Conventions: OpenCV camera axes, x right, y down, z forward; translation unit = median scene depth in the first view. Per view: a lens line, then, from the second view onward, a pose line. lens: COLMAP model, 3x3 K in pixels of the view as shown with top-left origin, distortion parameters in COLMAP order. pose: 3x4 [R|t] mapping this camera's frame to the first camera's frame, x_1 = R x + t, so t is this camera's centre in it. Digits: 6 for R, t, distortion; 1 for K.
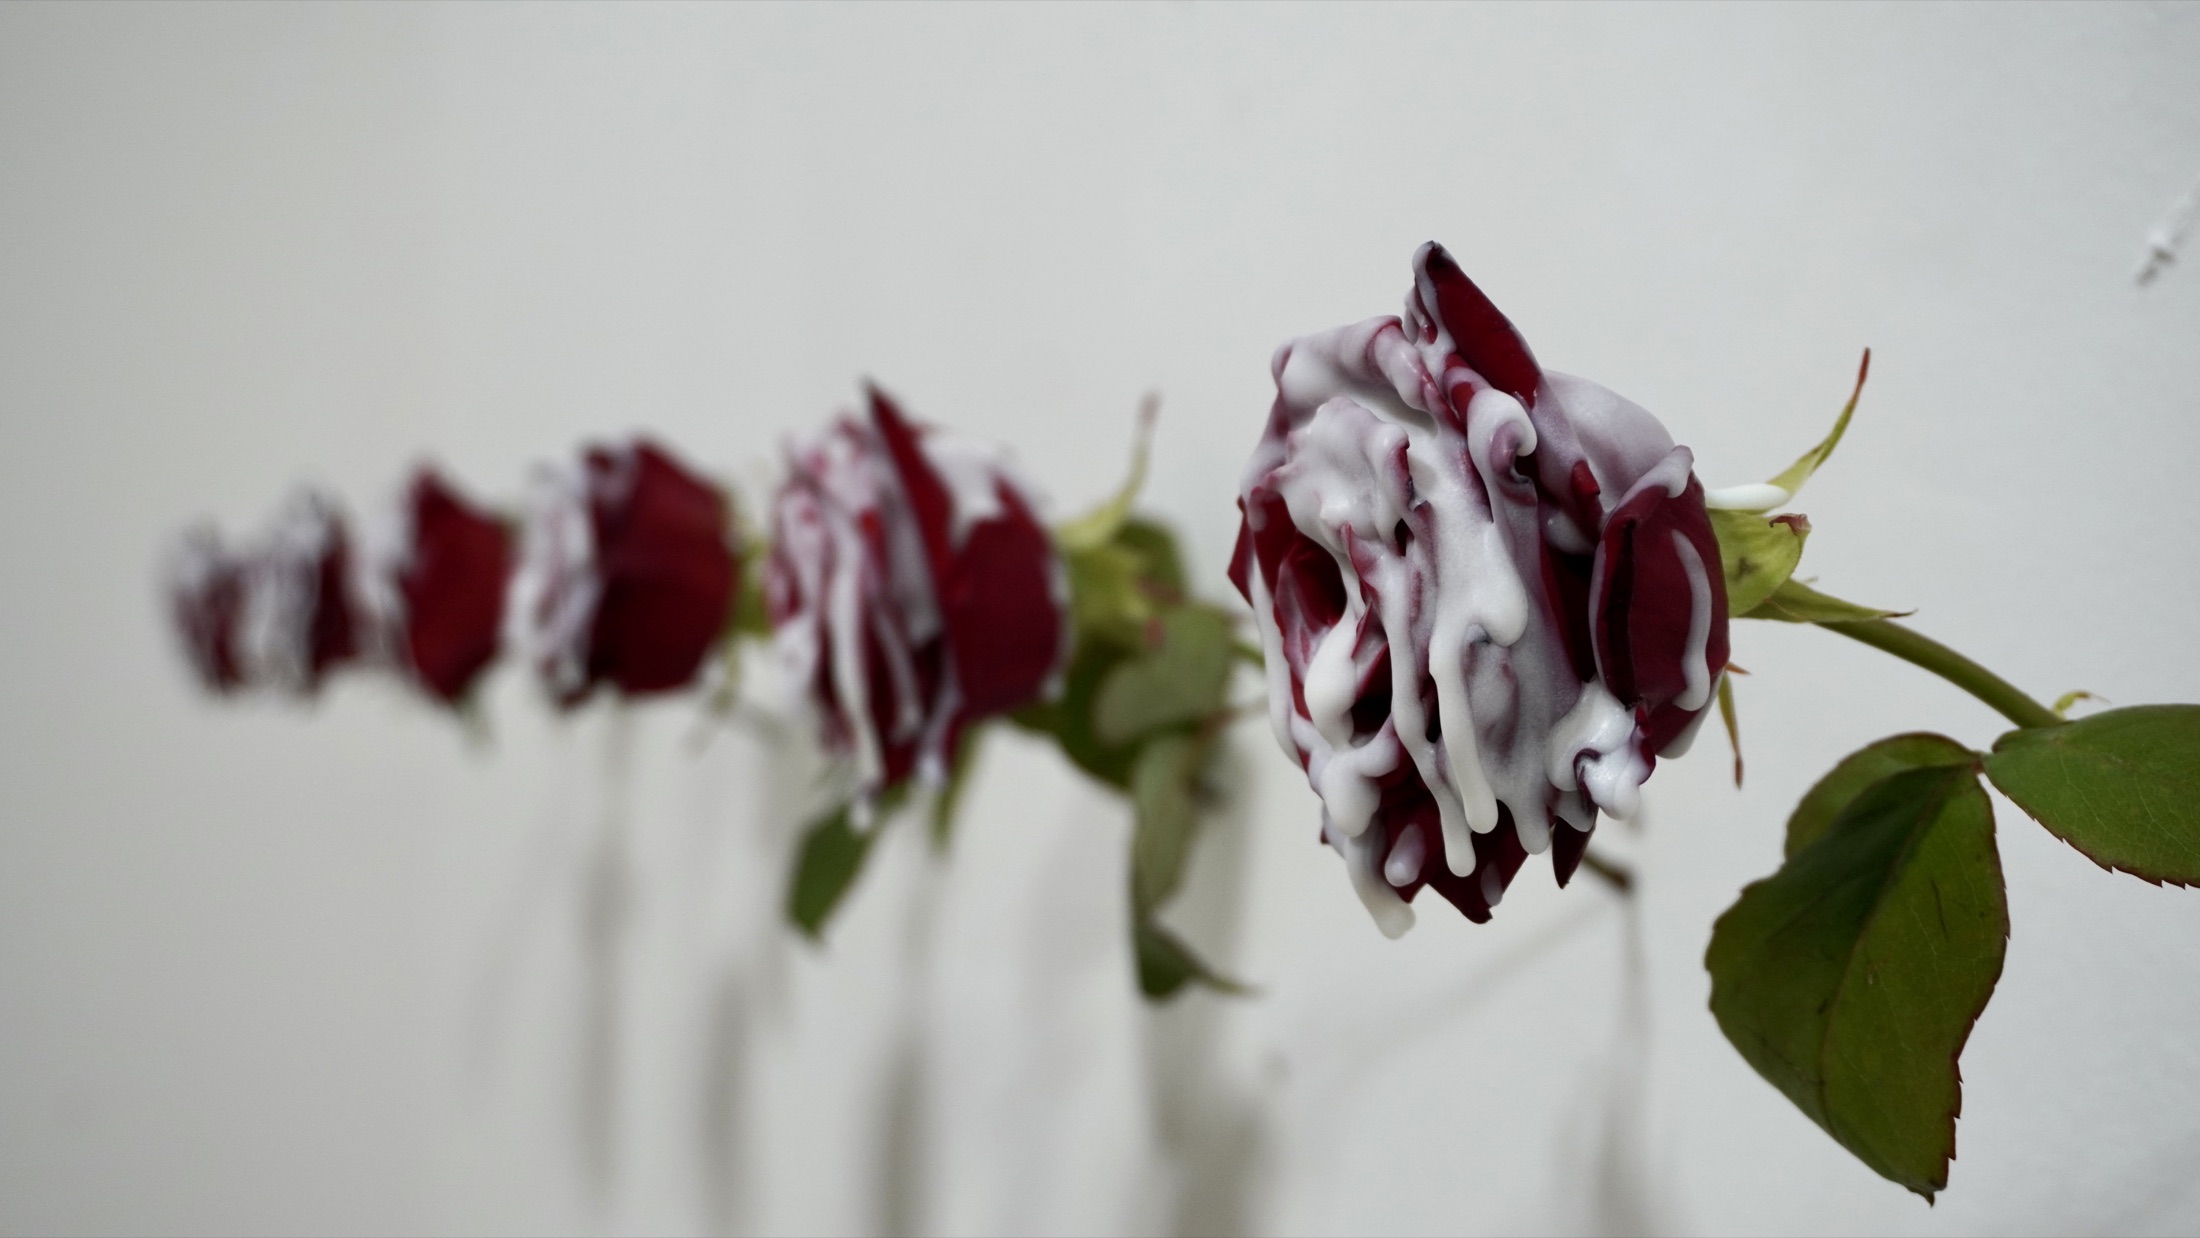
lens RADIAL K [[3185.4, 0, 1105.7], [0, 3185.4, 621.1], [0, 0, 1]] dist [0.020544, 0.000000]
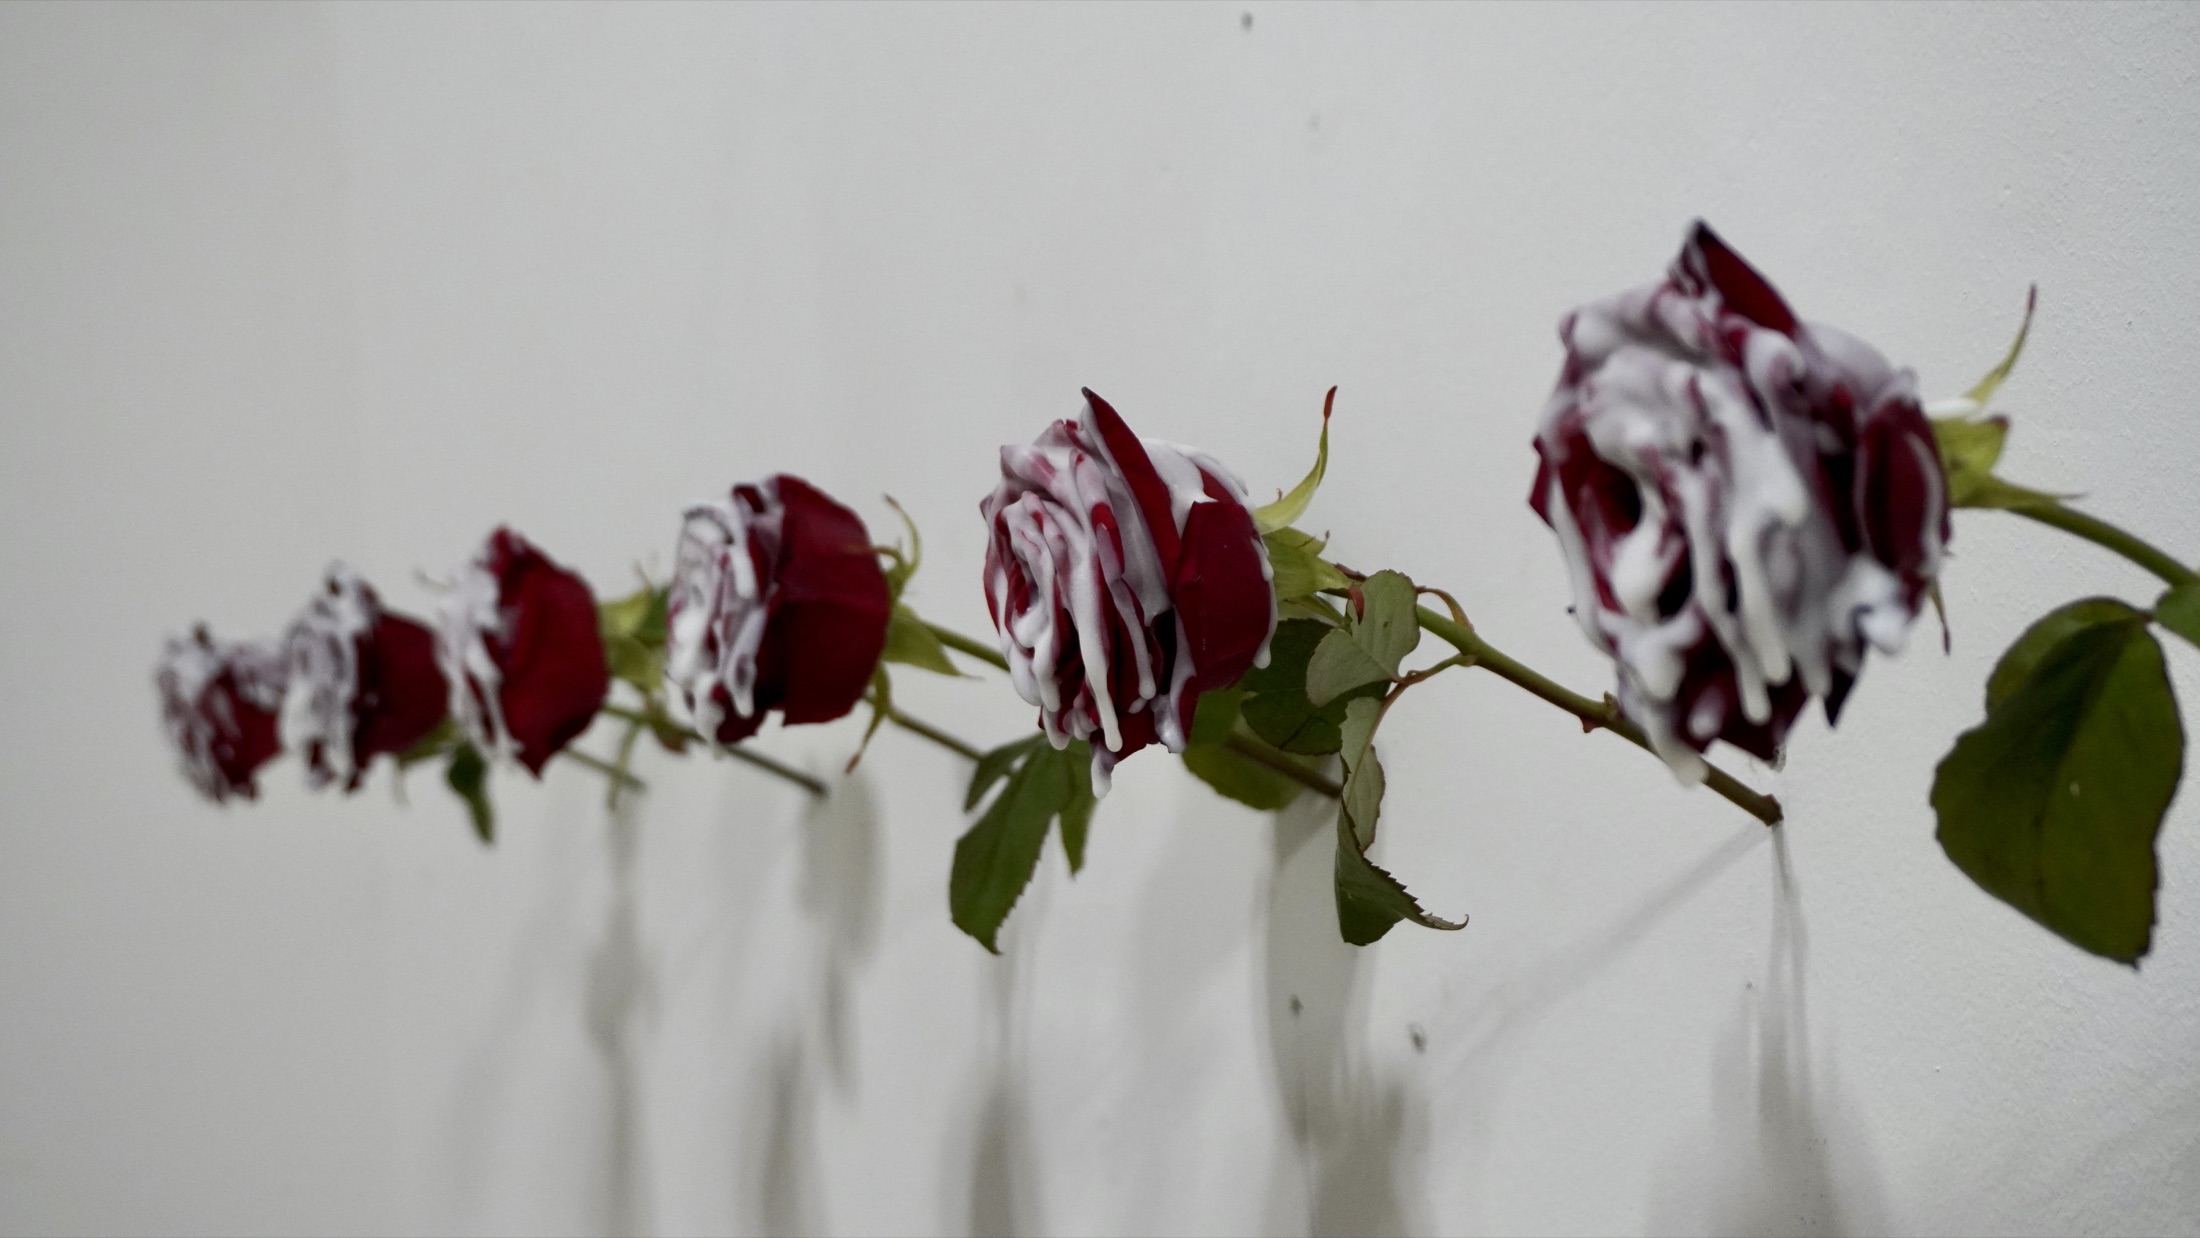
lens RADIAL K [[3624.2, 0, 1088.4], [0, 3624.2, 601.5], [0, 0, 1]] dist [-0.028666, 0.000000]
pose [[0.997323, -0.063365, 0.036491, -0.186602], [0.064522, 0.997420, -0.031465, 0.056925], [-0.034403, 0.033735, 0.998839, -0.386691]]
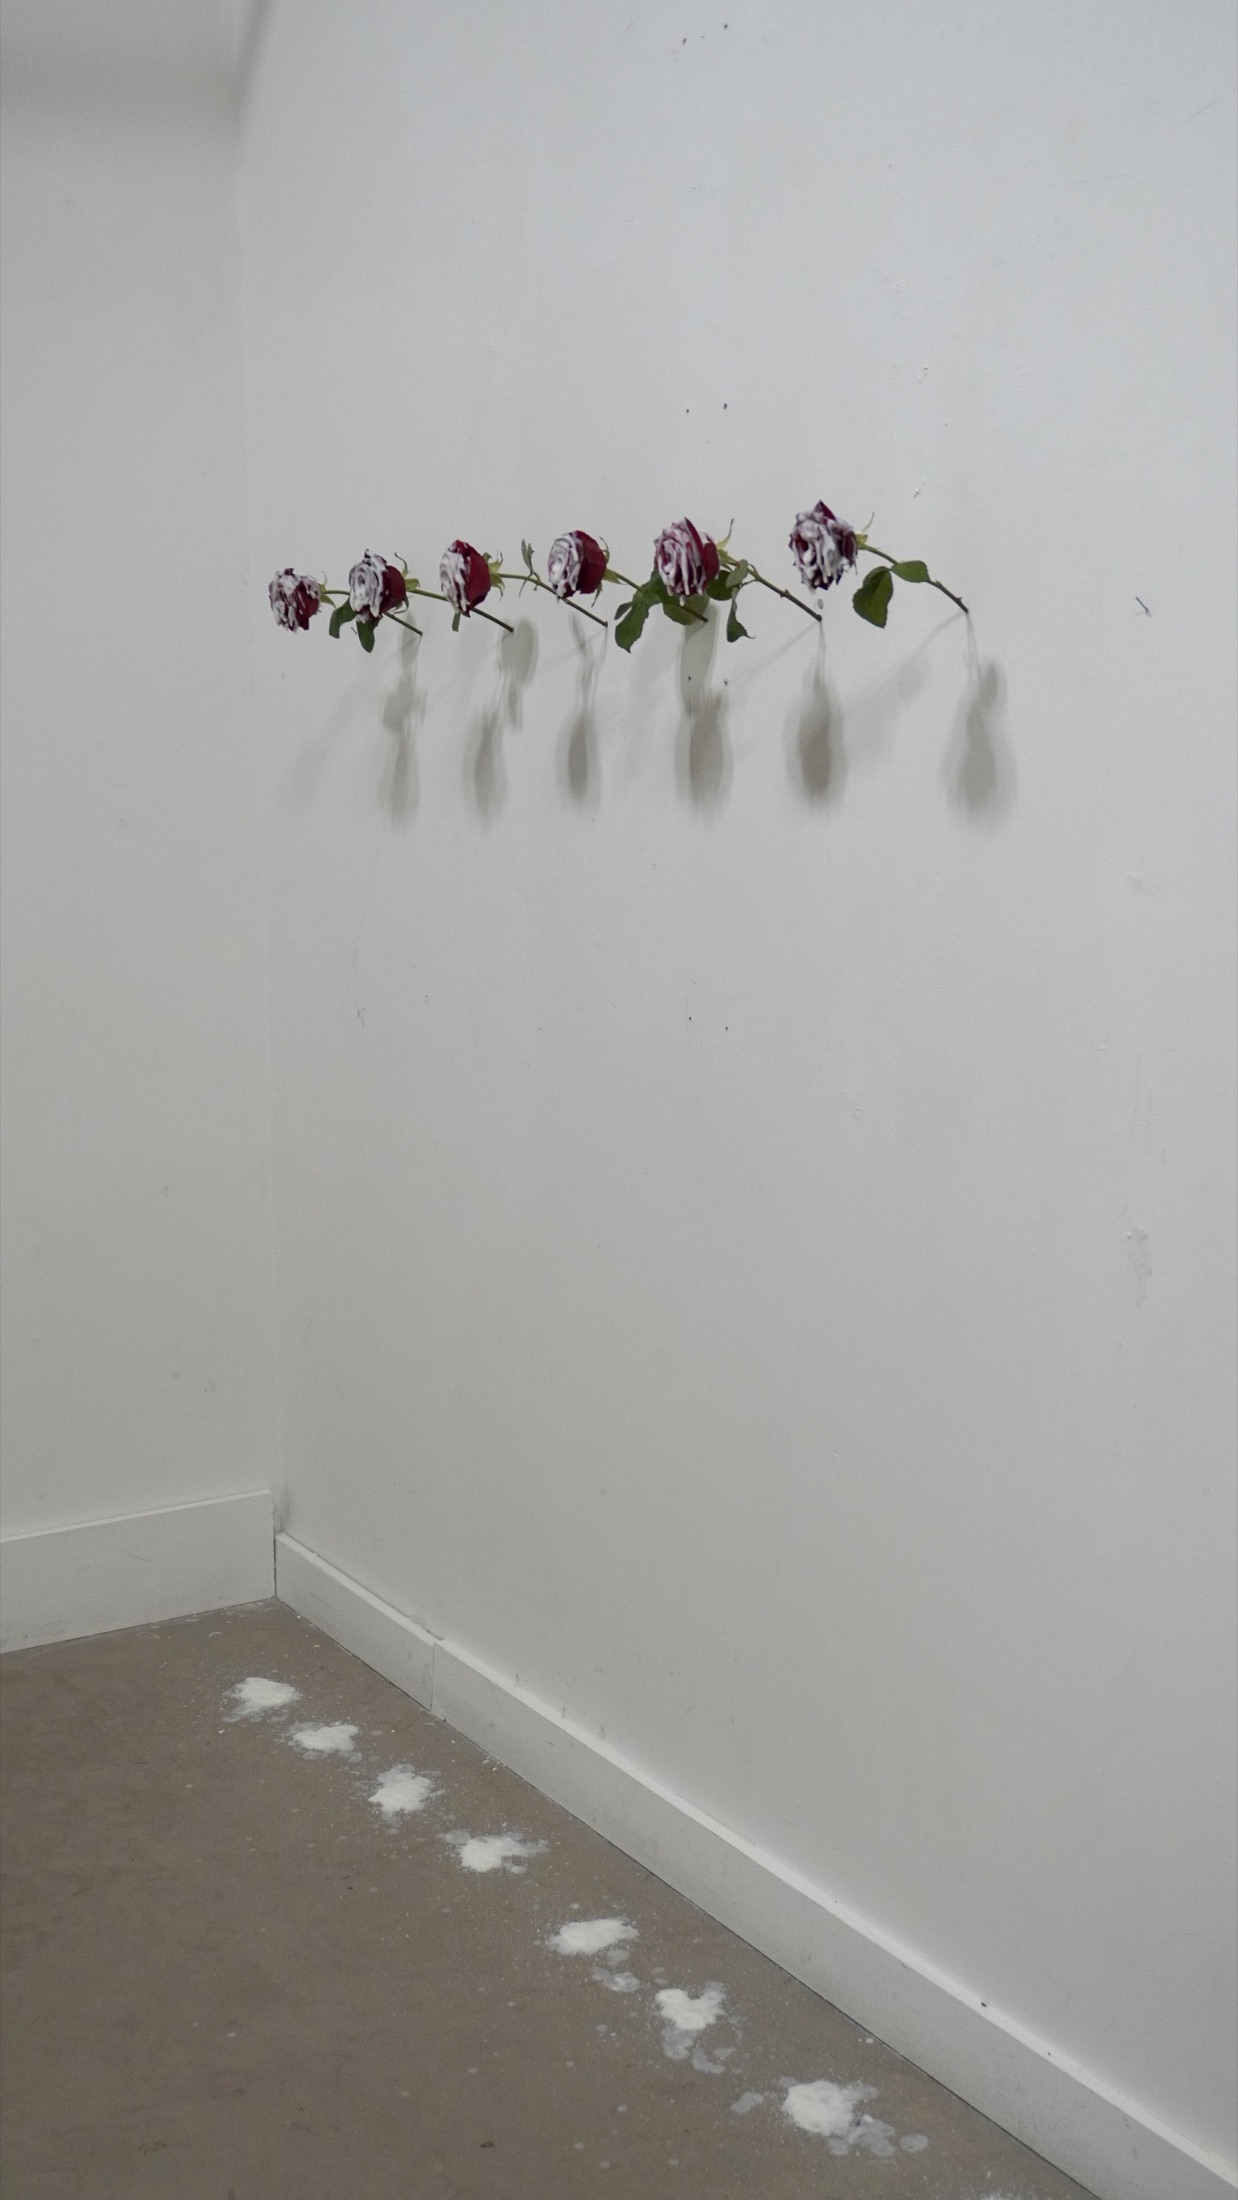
lens RADIAL K [[2637.1, 0, 630.4], [0, 2637.1, 1113.6], [0, 0, 1]] dist [-0.003547, 0.000000]
pose [[0.985122, -0.054469, 0.162996, -1.391034], [0.028031, 0.986670, 0.160303, 0.294228], [-0.169555, -0.153349, 0.973517, -5.073289]]
